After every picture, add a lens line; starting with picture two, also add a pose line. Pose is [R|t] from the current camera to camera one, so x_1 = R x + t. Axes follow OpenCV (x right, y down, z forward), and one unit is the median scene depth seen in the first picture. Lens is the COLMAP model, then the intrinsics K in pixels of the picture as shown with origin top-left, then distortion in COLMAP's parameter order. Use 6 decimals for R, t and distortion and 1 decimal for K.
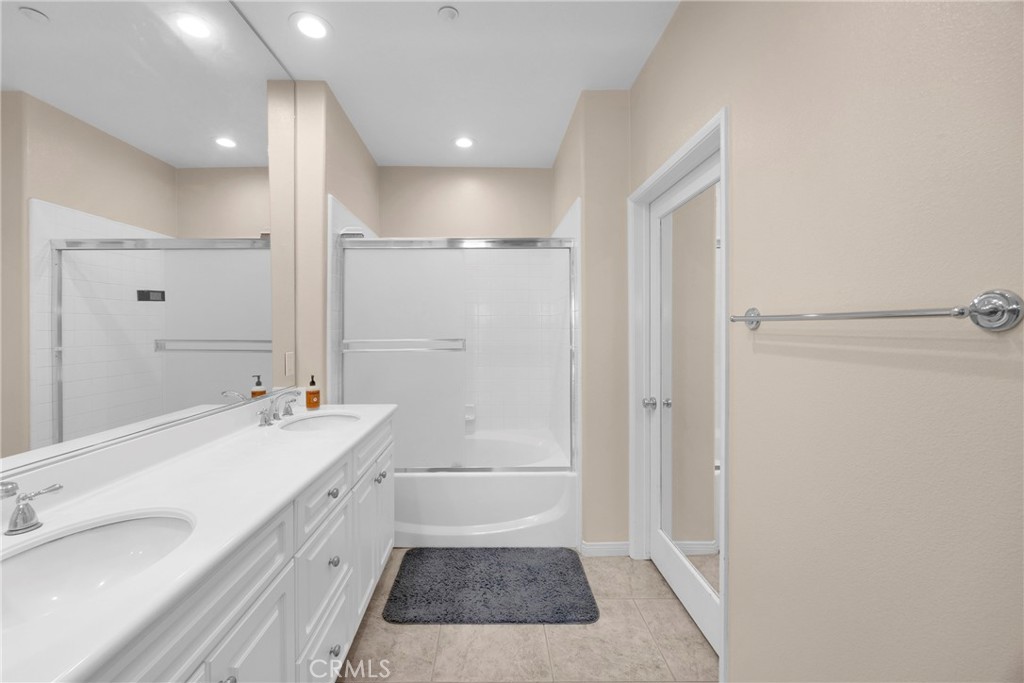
lens RADIAL K [[391.1, 0, 513.9], [0, 391.1, 333.4], [0, 0, 1]] dist [-0.007562, 0.000807]
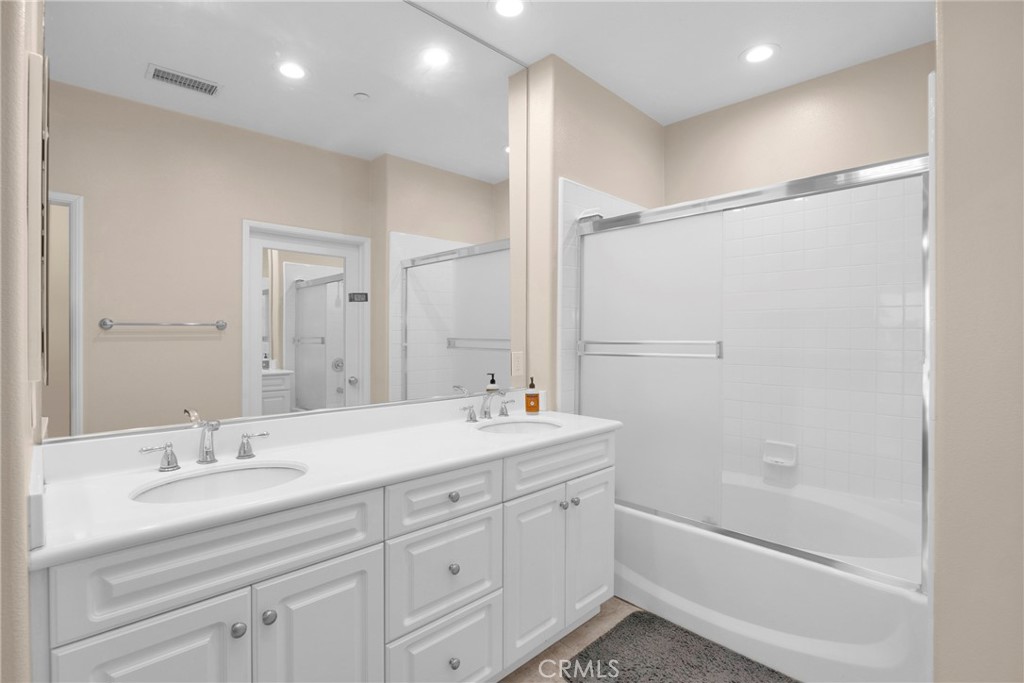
lens RADIAL K [[485.9, 0, 516.1], [0, 485.9, 338.3], [0, 0, 1]] dist [-0.009101, 0.001711]
pose [[0.688680, 0.008920, -0.725011, 0.271277], [-0.010307, 0.999944, 0.002512, 0.011919], [0.724992, 0.005743, 0.688733, 0.162278]]
